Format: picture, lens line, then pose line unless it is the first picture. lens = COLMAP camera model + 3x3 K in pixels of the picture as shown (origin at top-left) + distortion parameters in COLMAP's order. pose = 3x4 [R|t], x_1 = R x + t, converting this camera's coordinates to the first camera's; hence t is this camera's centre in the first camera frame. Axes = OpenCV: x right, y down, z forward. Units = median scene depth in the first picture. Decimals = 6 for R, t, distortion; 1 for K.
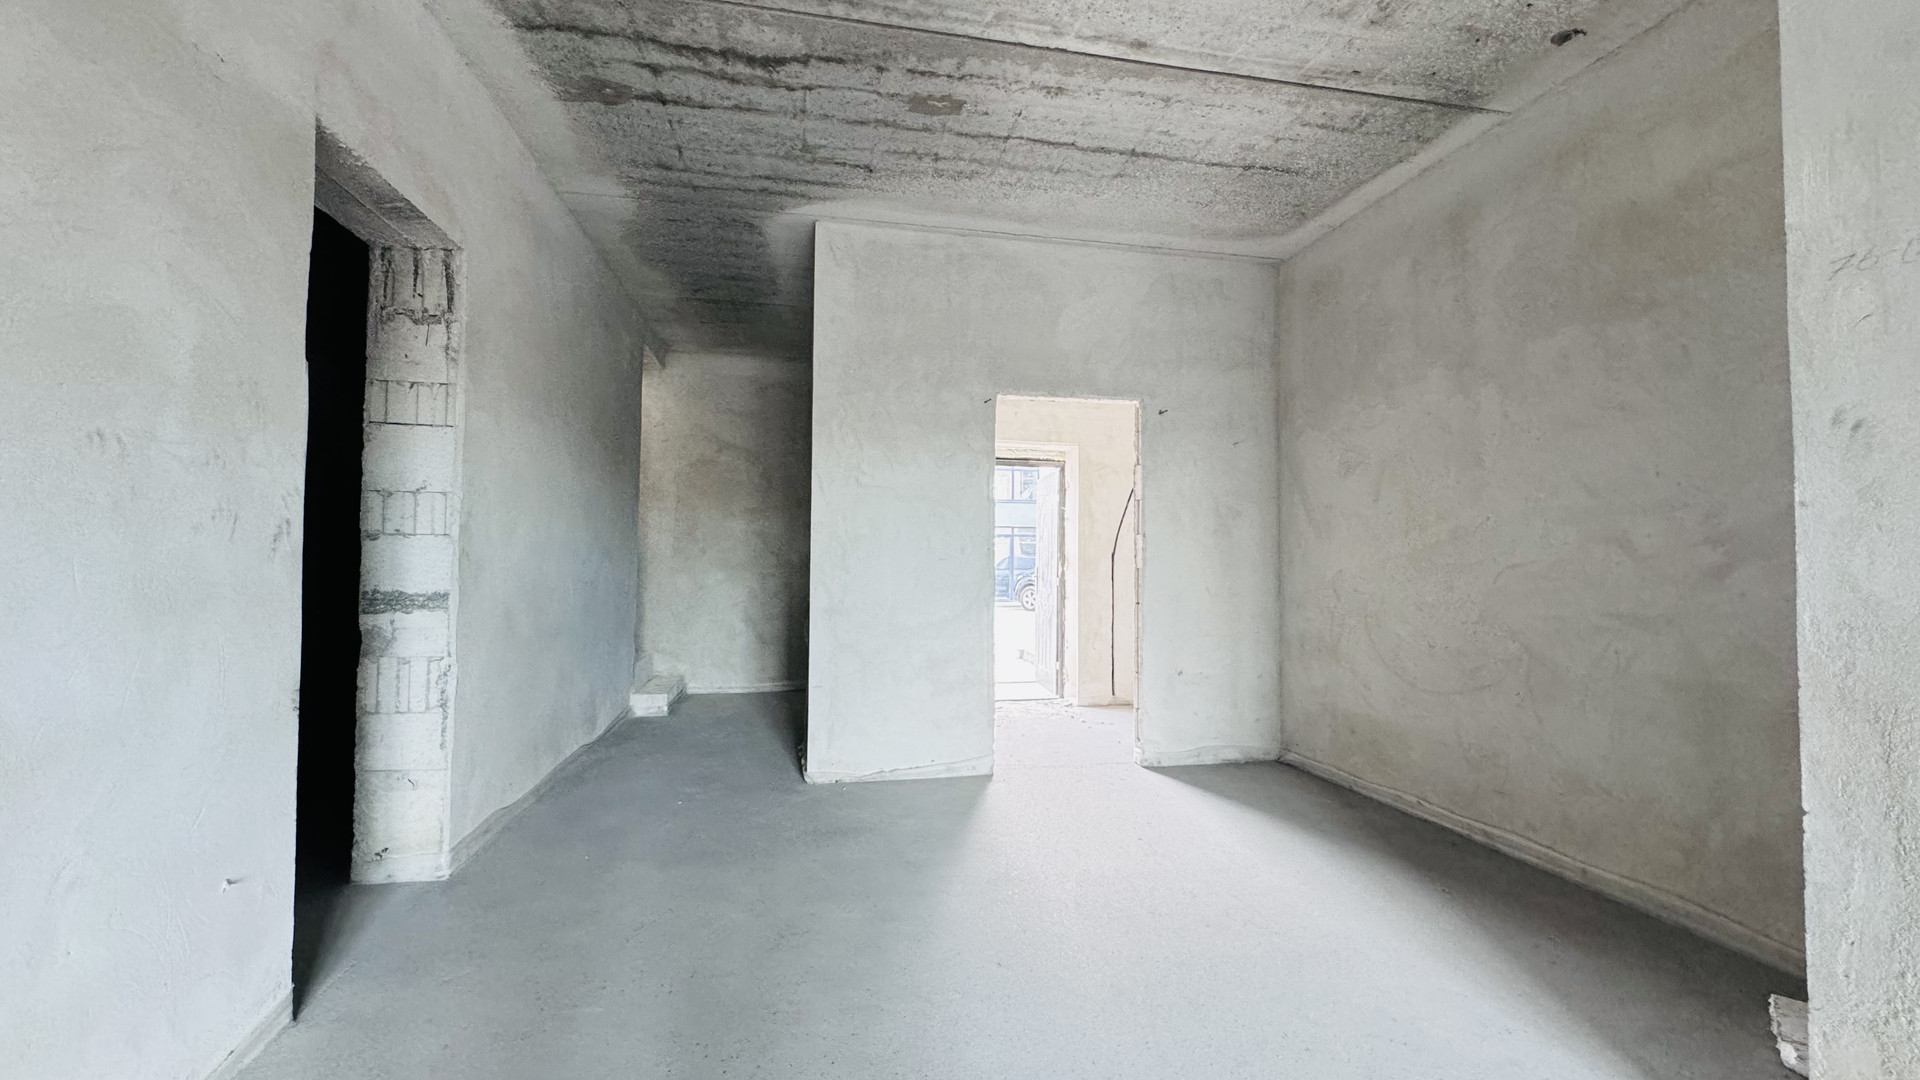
lens RADIAL K [[764.4, 0, 960.9], [0, 764.4, 537.6], [0, 0, 1]] dist [-0.001981, 0.000552]
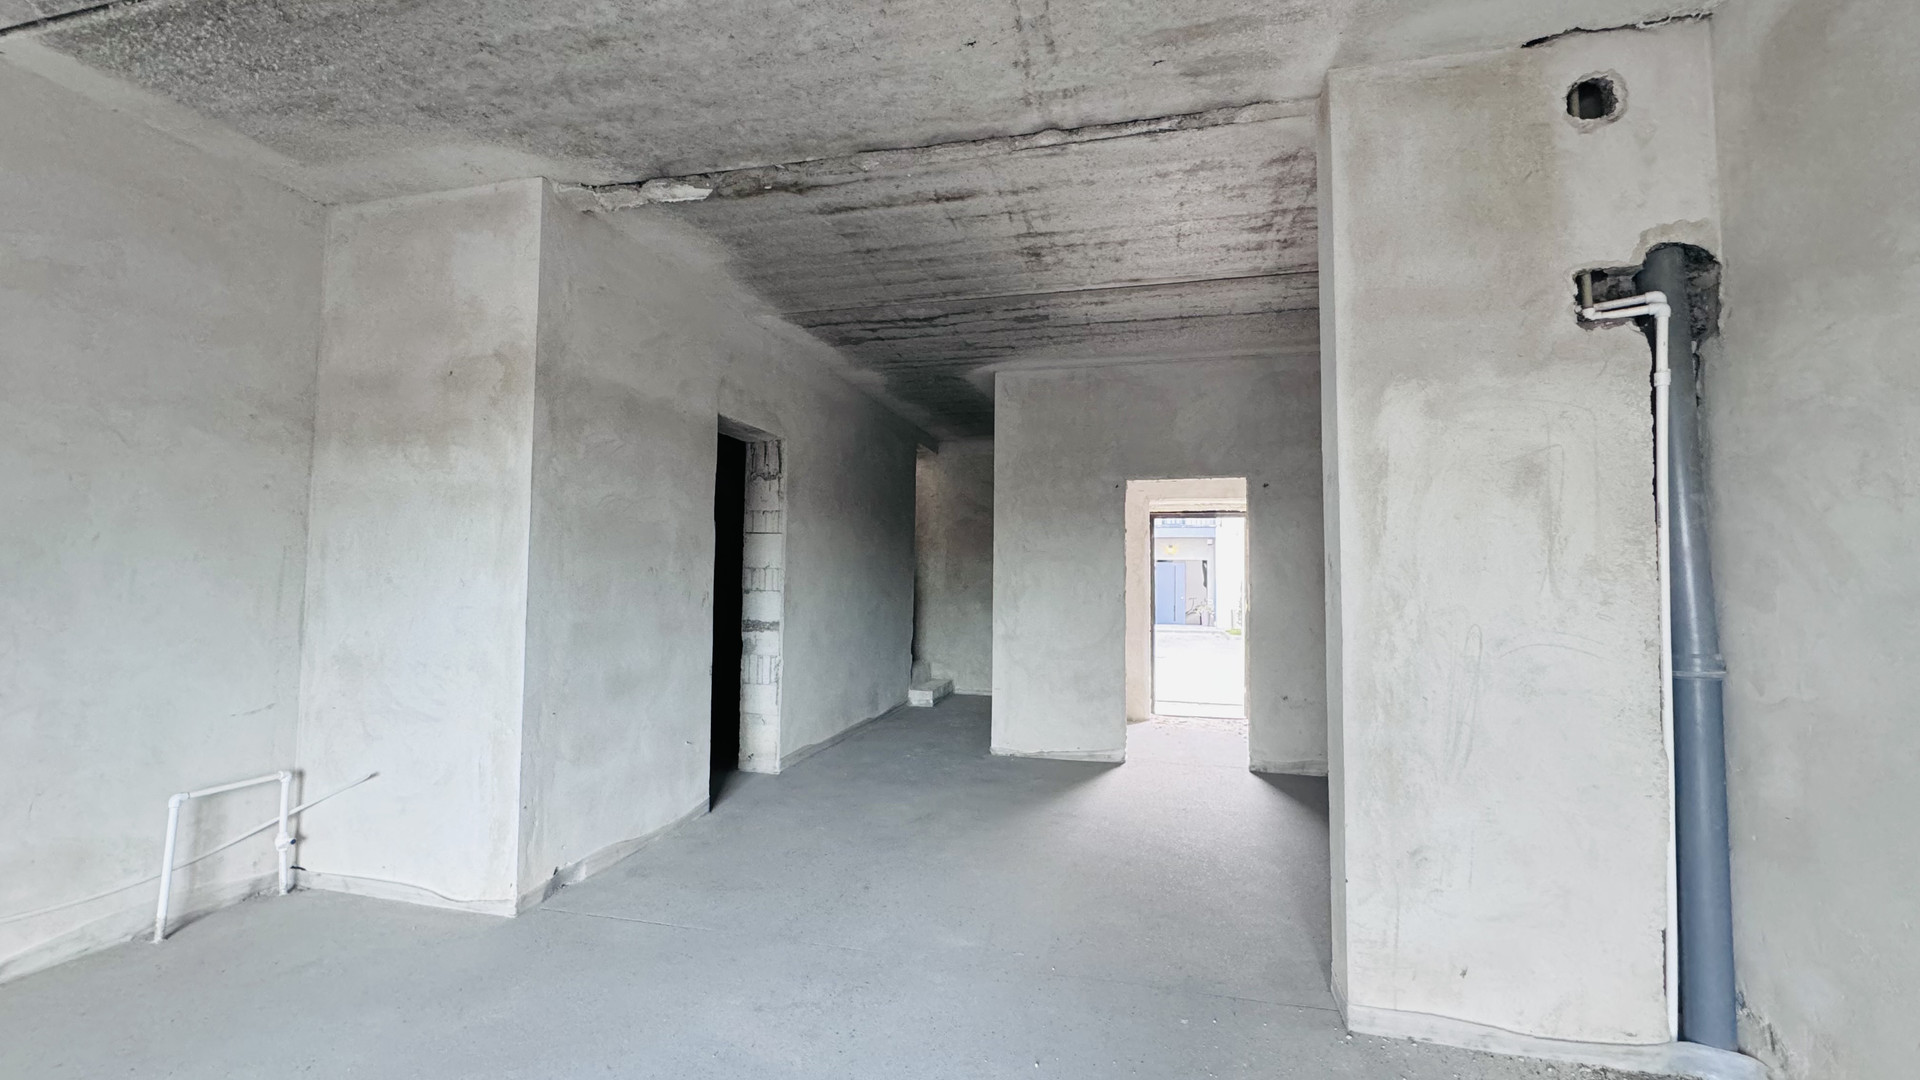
lens RADIAL K [[764.4, 0, 960.9], [0, 764.4, 537.6], [0, 0, 1]] dist [-0.001981, 0.000552]
pose [[0.906116, -0.019454, -0.422582, 0.380448], [0.008837, 0.999595, -0.027068, -0.056877], [0.422938, 0.020793, 0.905920, -0.371635]]
